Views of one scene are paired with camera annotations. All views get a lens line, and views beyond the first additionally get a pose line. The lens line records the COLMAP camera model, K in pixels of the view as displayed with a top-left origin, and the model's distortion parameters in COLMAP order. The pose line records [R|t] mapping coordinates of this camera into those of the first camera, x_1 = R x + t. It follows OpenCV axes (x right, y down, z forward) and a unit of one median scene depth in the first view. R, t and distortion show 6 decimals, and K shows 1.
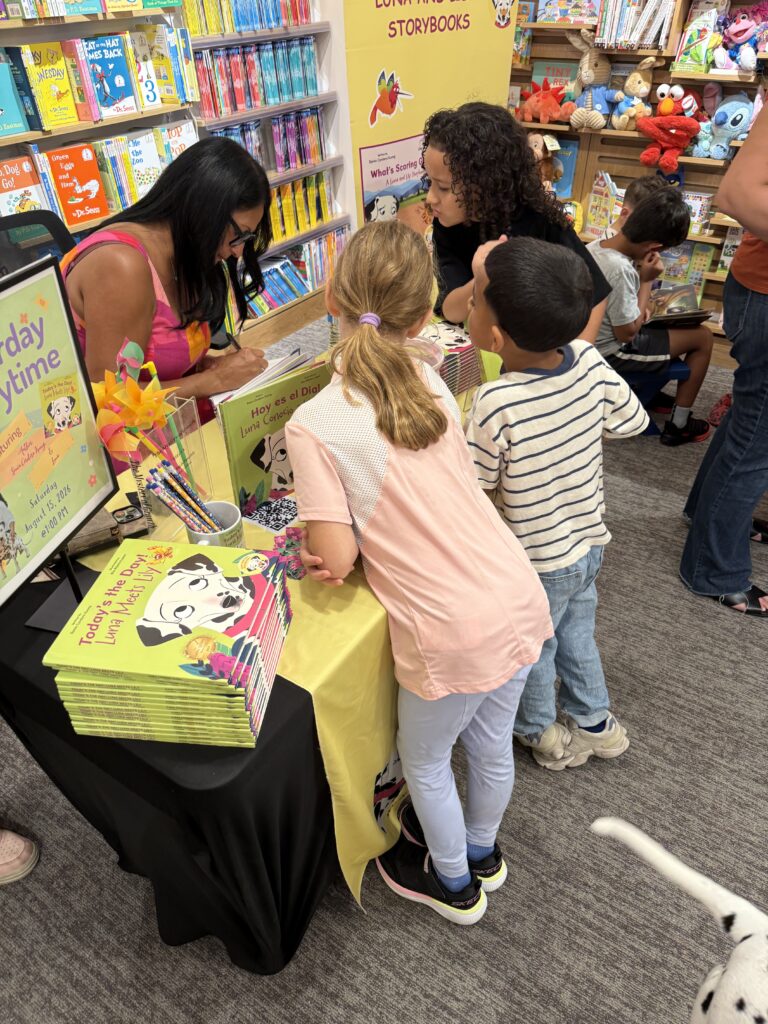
lens RADIAL K [[734.5, 0, 384.0], [0, 734.5, 512.0], [0, 0, 1]] dist [-0.024024, 0.003865]
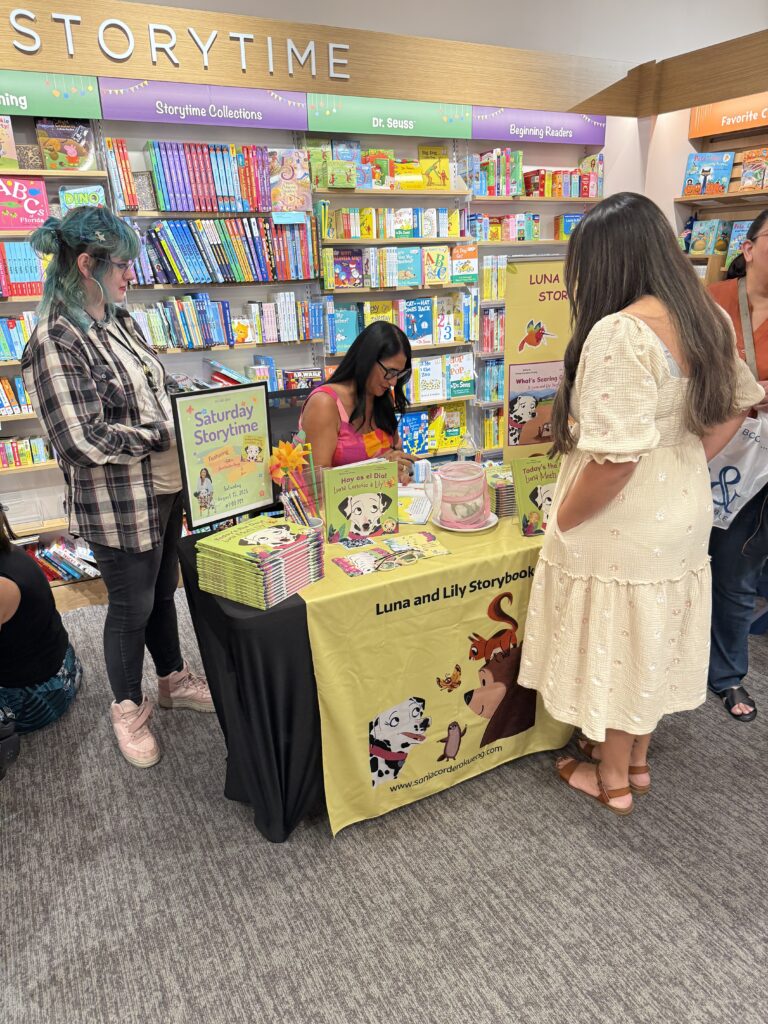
lens RADIAL K [[742.5, 0, 380.0], [0, 742.5, 528.4], [0, 0, 1]] dist [0.000279, -0.002911]
pose [[0.868883, 0.162464, -0.467598, 0.491253], [-0.288611, 0.933708, -0.211880, 0.223322], [0.402177, 0.319053, 0.858172, -0.326217]]
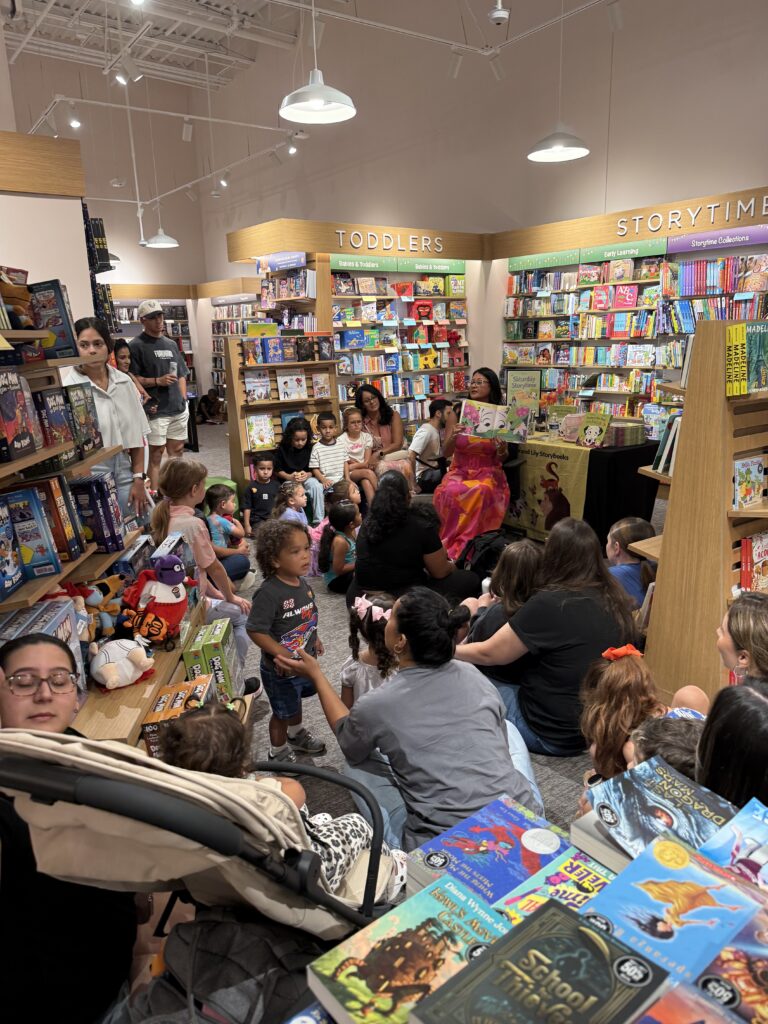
lens RADIAL K [[711.1, 0, 384.0], [0, 711.1, 512.0], [0, 0, 1]] dist [0.158081, -0.295839]
pose [[-0.334152, 0.246688, -0.909663, 2.870805], [-0.545892, 0.736125, 0.400152, -0.586046], [0.768339, 0.630290, -0.111313, 0.716204]]
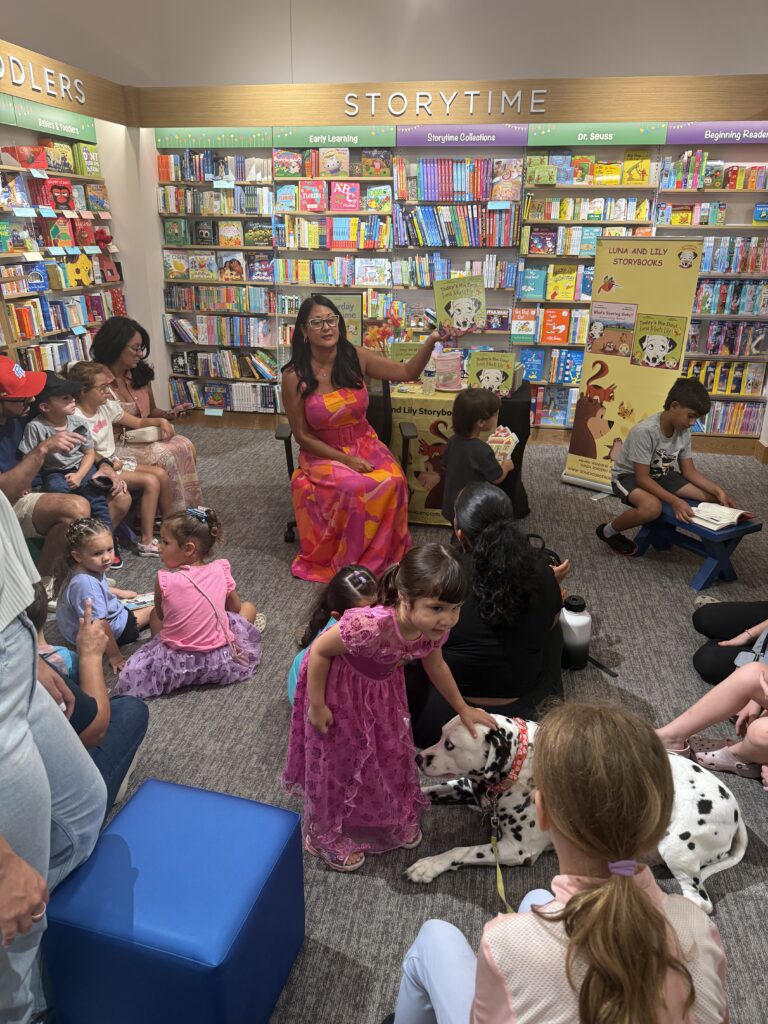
lens RADIAL K [[717.5, 0, 371.0], [0, 717.5, 510.2], [0, 0, 1]] dist [0.030029, -0.037294]
pose [[0.385529, 0.347234, -0.854866, 1.895687], [-0.570465, 0.817895, 0.074948, 0.184570], [0.725215, 0.458776, 0.513408, -0.293832]]
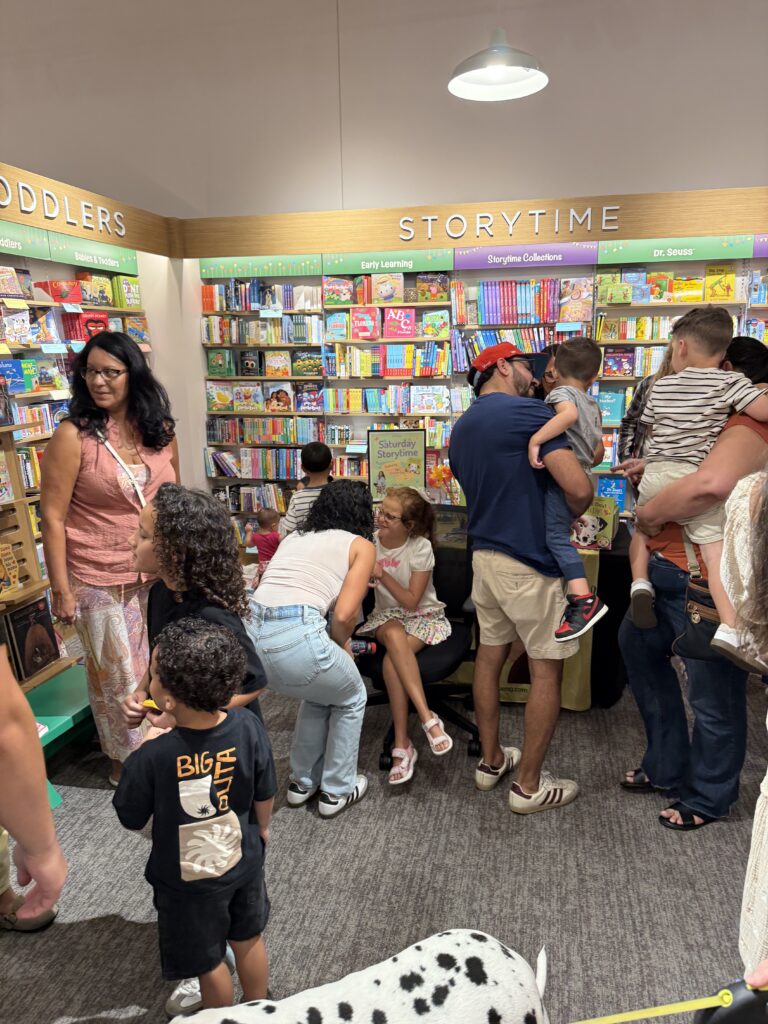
lens RADIAL K [[711.1, 0, 384.0], [0, 711.1, 512.0], [0, 0, 1]] dist [0.158081, -0.295839]
pose [[0.353545, 0.212657, -0.910924, 1.527845], [-0.557838, 0.829636, -0.022826, 0.113357], [0.750882, 0.516218, 0.411942, -0.249733]]
